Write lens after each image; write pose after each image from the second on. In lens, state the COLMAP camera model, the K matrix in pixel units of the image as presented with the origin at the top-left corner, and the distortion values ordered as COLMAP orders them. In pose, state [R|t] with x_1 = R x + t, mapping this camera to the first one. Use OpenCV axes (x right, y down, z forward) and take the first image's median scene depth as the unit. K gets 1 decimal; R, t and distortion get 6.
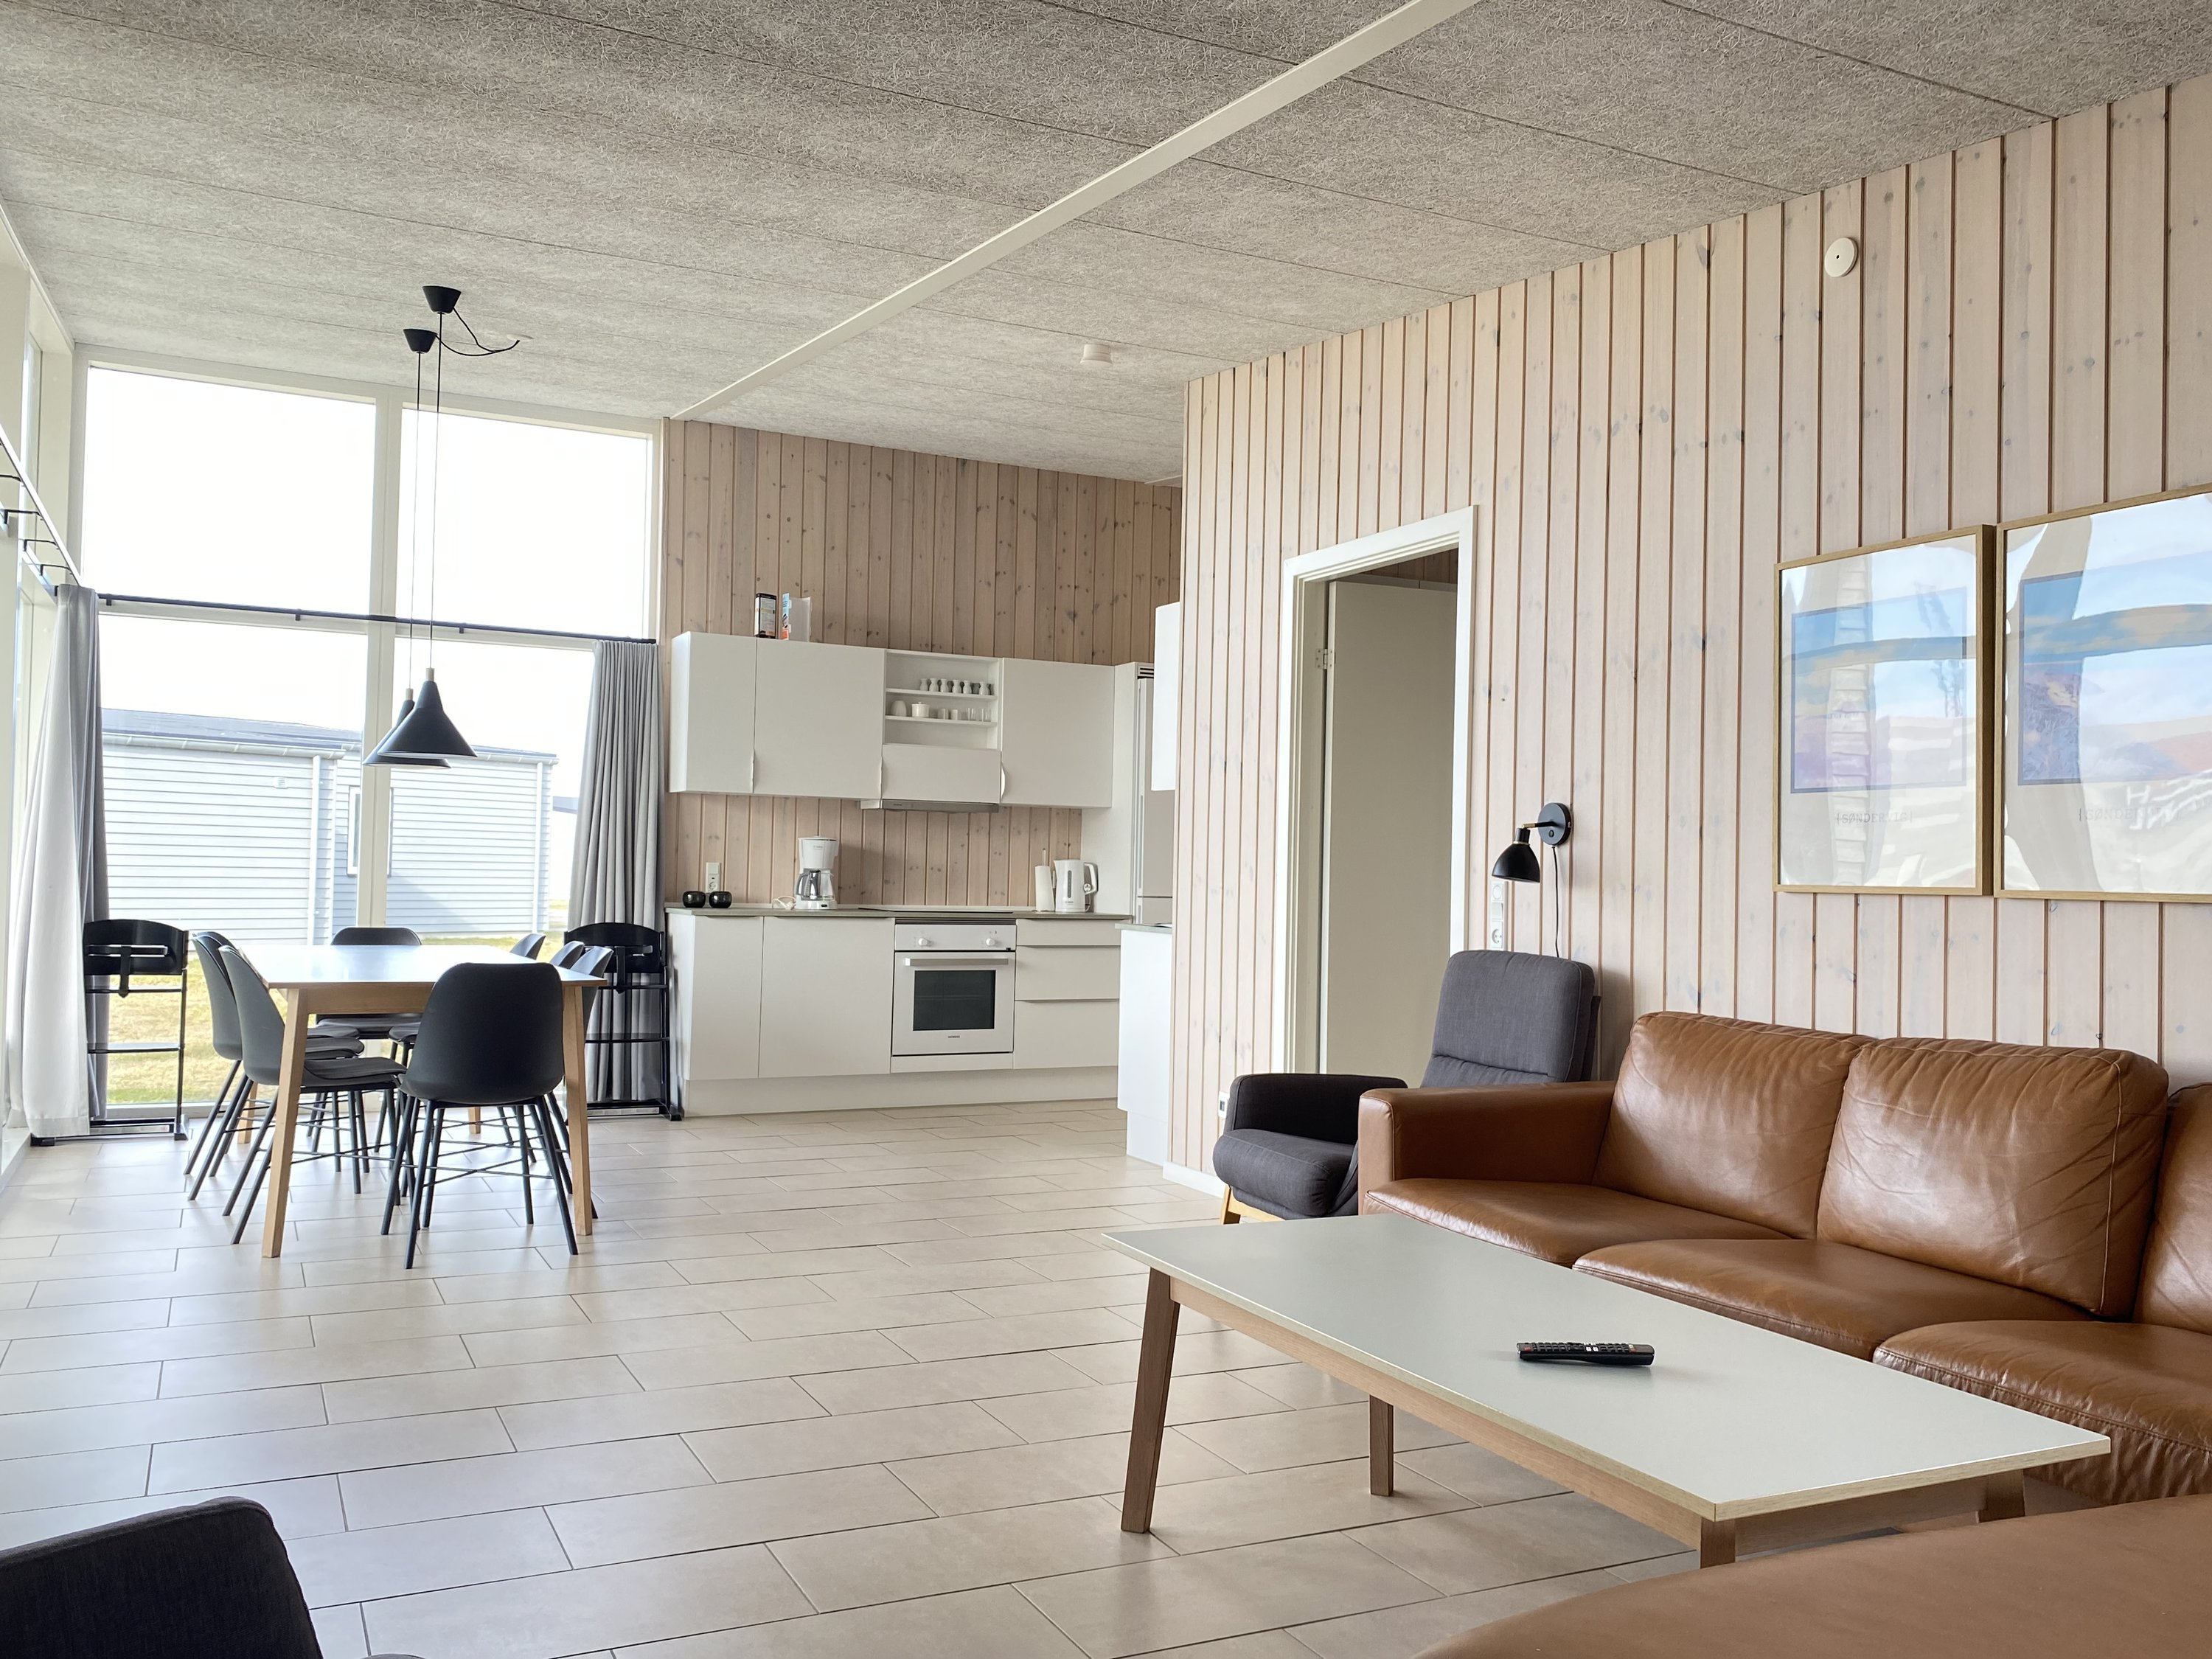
lens RADIAL K [[1761.0, 0, 1104.7], [0, 1761.0, 844.6], [0, 0, 1]] dist [0.024546, -0.051465]
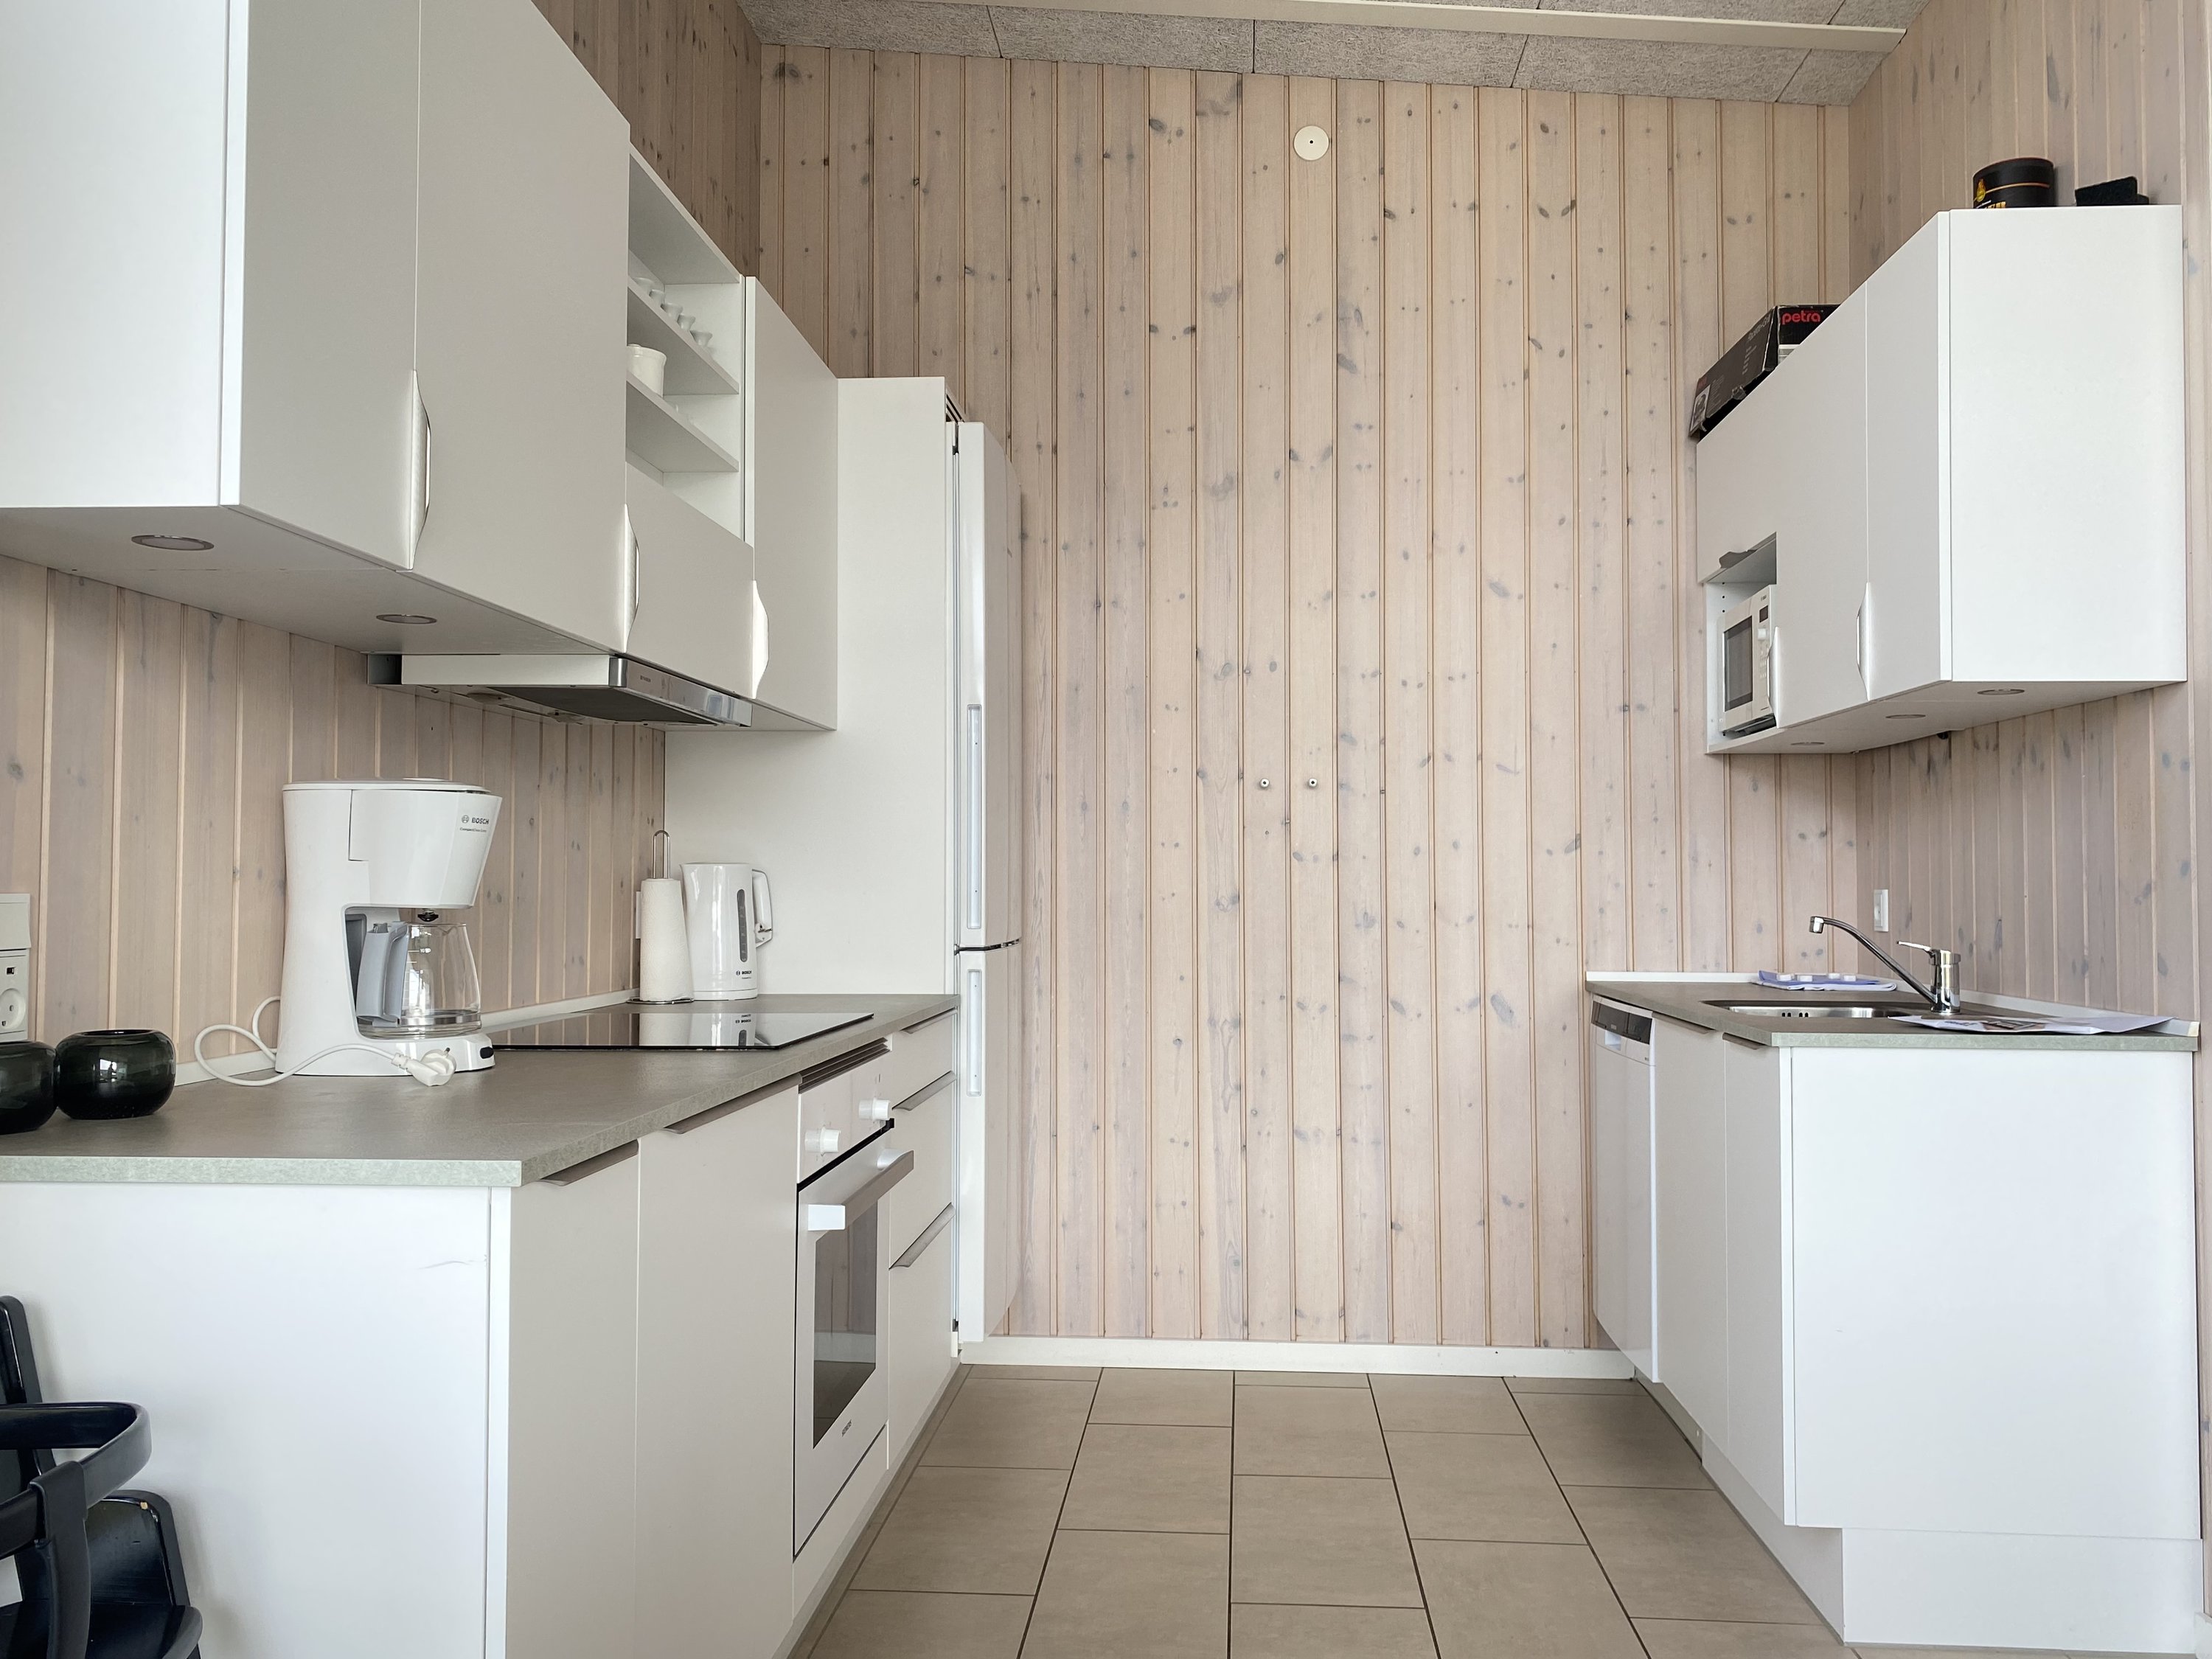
lens RADIAL K [[1761.0, 0, 1091.0], [0, 1761.0, 847.0], [0, 0, 1]] dist [0.024546, -0.051465]
pose [[0.510443, -0.002335, 0.859909, -0.338783], [-0.003661, 0.999981, 0.004889, 0.003731], [-0.859904, -0.005643, 0.510425, 0.807315]]
